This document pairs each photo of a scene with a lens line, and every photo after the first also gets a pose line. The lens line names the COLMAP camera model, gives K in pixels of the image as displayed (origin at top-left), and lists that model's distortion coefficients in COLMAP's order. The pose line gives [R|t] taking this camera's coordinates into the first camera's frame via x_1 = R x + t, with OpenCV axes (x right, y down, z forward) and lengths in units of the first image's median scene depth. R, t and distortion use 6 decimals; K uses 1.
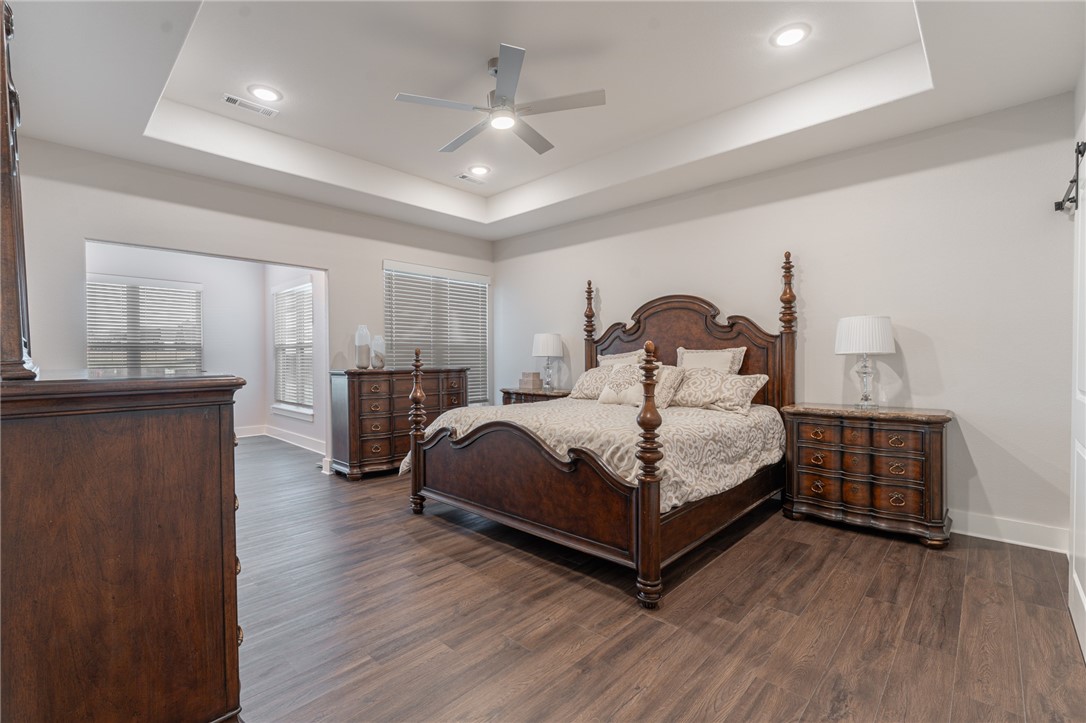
lens RADIAL K [[468.8, 0, 543.0], [0, 468.8, 361.5], [0, 0, 1]] dist [-0.071905, -0.000023]
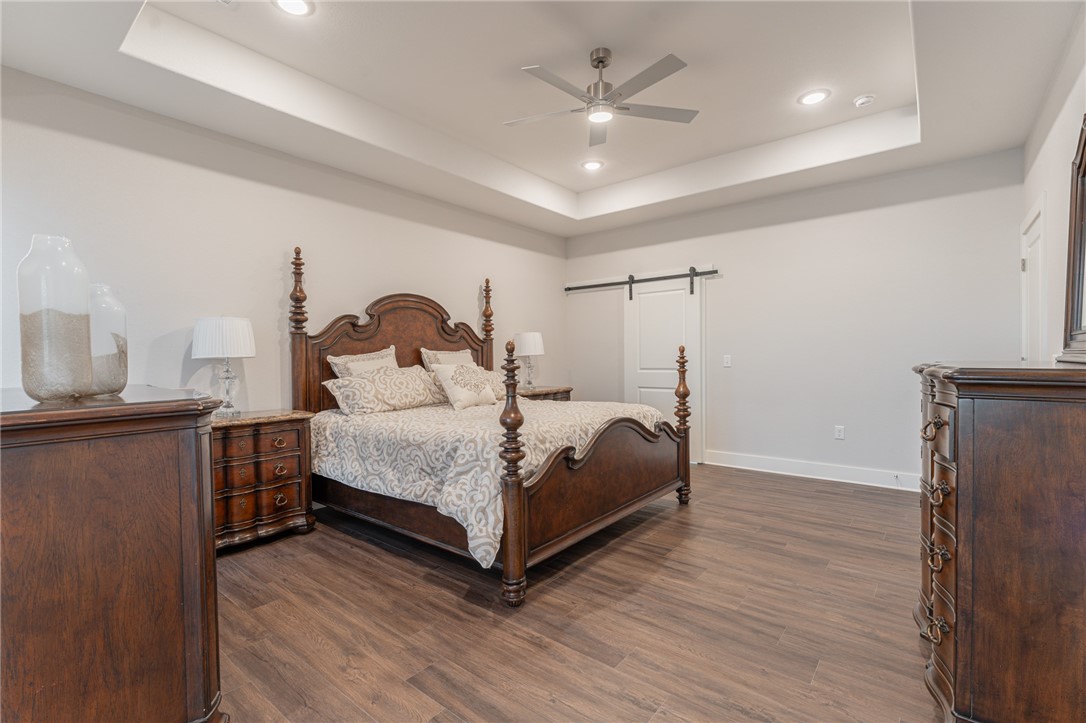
lens RADIAL K [[493.8, 0, 543.0], [0, 493.8, 361.5], [0, 0, 1]] dist [0.000410, -0.000063]
pose [[-0.070648, -0.009131, 0.997459, -0.902900], [0.013273, 0.999861, 0.010093, -0.011522], [-0.997413, 0.013953, -0.070517, 0.959818]]
